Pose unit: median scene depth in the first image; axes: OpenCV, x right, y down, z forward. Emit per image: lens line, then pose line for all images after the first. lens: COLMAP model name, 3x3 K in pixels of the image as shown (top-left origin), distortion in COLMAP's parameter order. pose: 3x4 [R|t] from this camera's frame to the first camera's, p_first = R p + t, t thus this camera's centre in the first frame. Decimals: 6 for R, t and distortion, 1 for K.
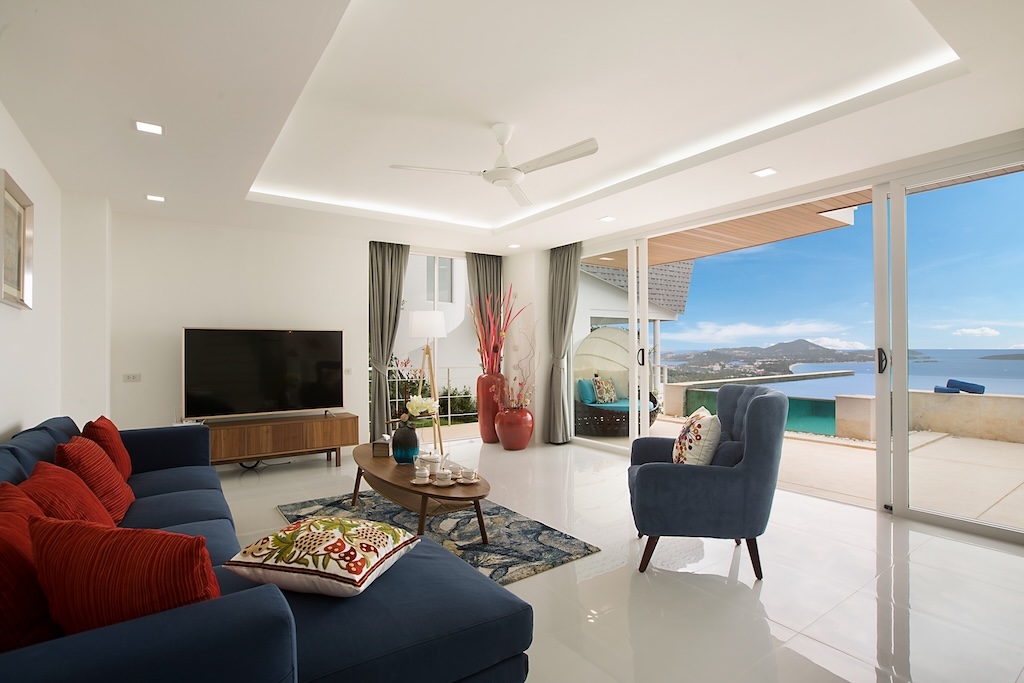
lens RADIAL K [[491.5, 0, 518.6], [0, 491.5, 348.5], [0, 0, 1]] dist [-0.018340, 0.002937]
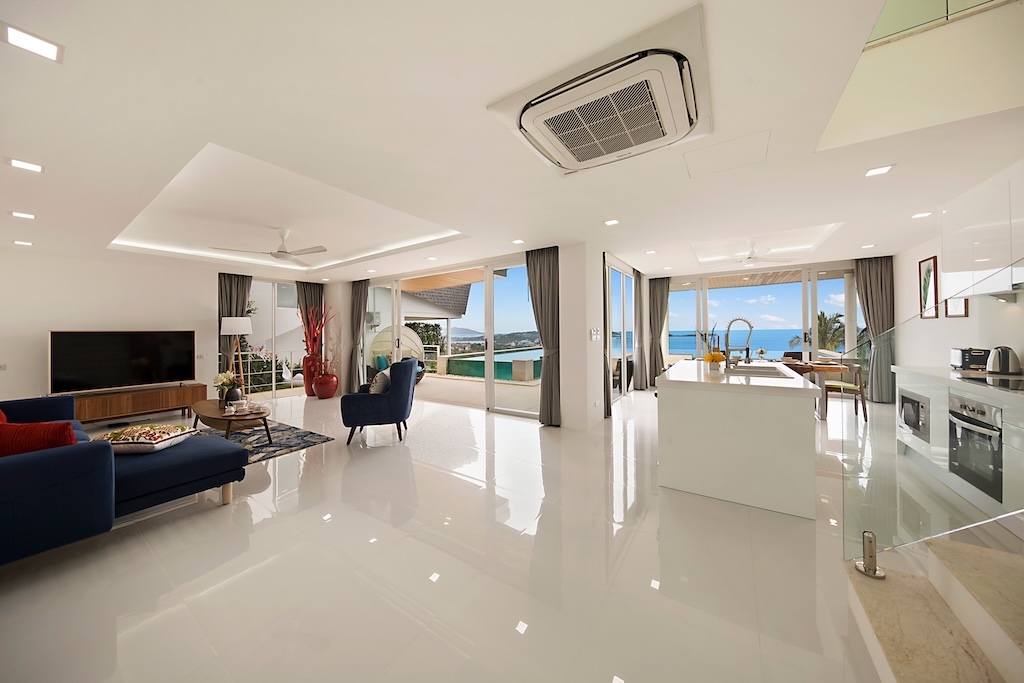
lens RADIAL K [[325.6, 0, 505.0], [0, 325.6, 327.3], [0, 0, 1]] dist [-0.001435, -0.000304]
pose [[0.936289, -0.004119, 0.351207, 0.199173], [0.010491, 0.999813, -0.016241, -0.019452], [-0.351074, 0.018890, 0.936157, -0.310835]]
